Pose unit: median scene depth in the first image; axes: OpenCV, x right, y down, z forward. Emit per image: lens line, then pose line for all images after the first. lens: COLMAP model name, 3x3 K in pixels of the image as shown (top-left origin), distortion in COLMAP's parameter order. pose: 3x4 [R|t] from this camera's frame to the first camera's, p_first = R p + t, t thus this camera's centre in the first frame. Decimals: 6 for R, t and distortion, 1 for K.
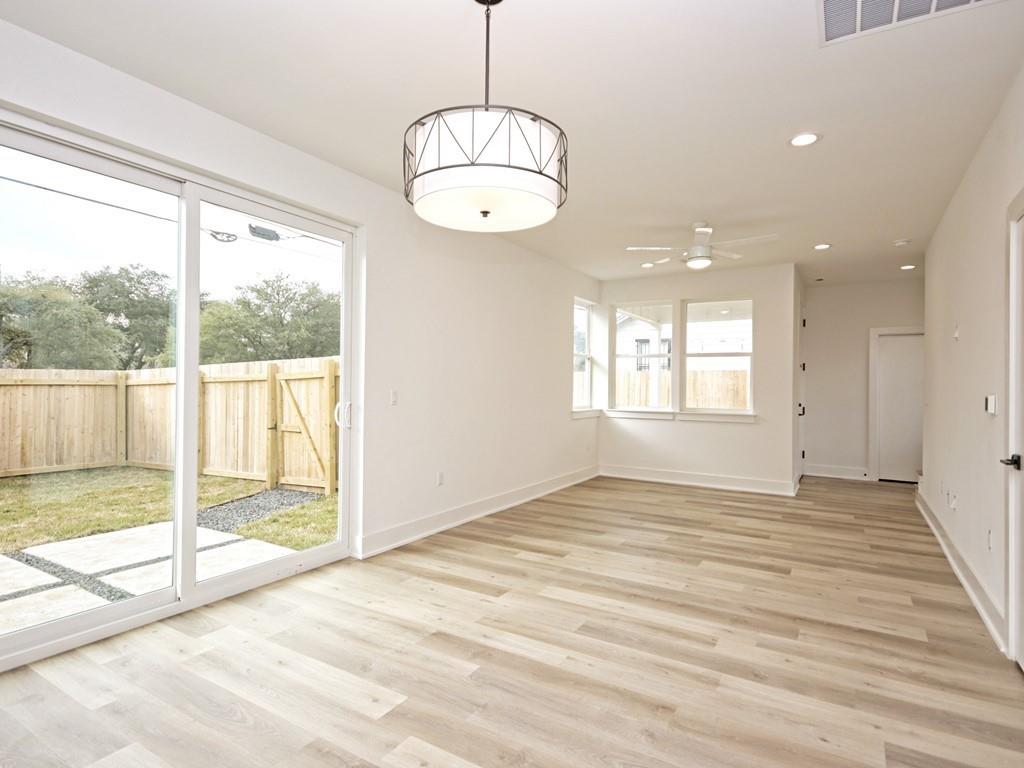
lens RADIAL K [[548.4, 0, 506.6], [0, 548.4, 385.3], [0, 0, 1]] dist [0.004011, -0.000975]
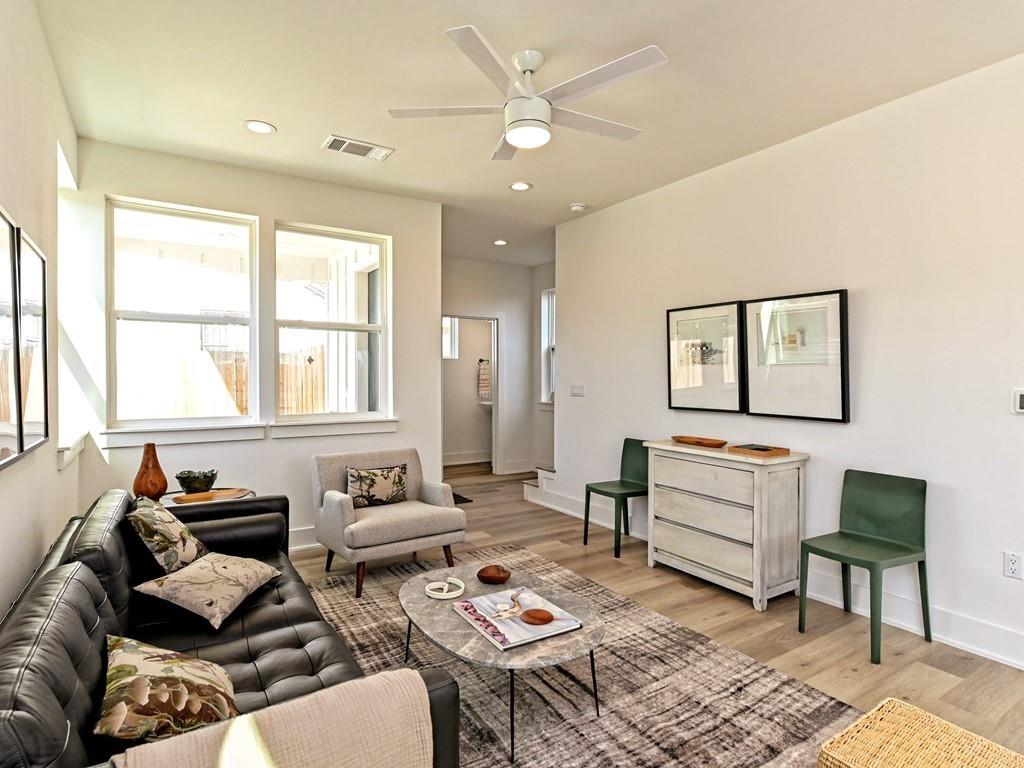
lens RADIAL K [[548.4, 0, 505.1], [0, 548.4, 377.9], [0, 0, 1]] dist [0.004011, -0.000975]
pose [[0.430722, -0.014475, 0.902368, -0.088547], [0.001294, 0.999880, 0.015422, -0.006456], [-0.902484, -0.005475, 0.430690, 0.608980]]
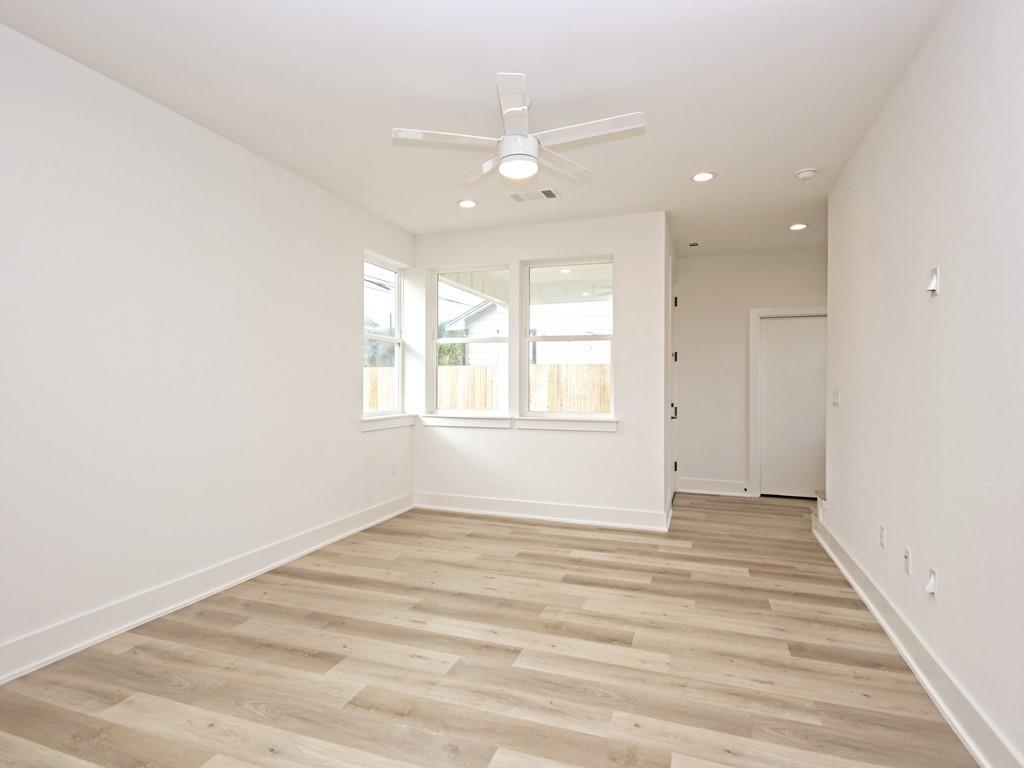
lens RADIAL K [[548.4, 0, 509.9], [0, 548.4, 385.0], [0, 0, 1]] dist [0.004011, -0.000975]
pose [[0.977170, -0.006881, 0.212347, 0.165463], [0.006176, 0.999973, 0.003985, 0.003405], [-0.212369, -0.002583, 0.977186, 0.330193]]
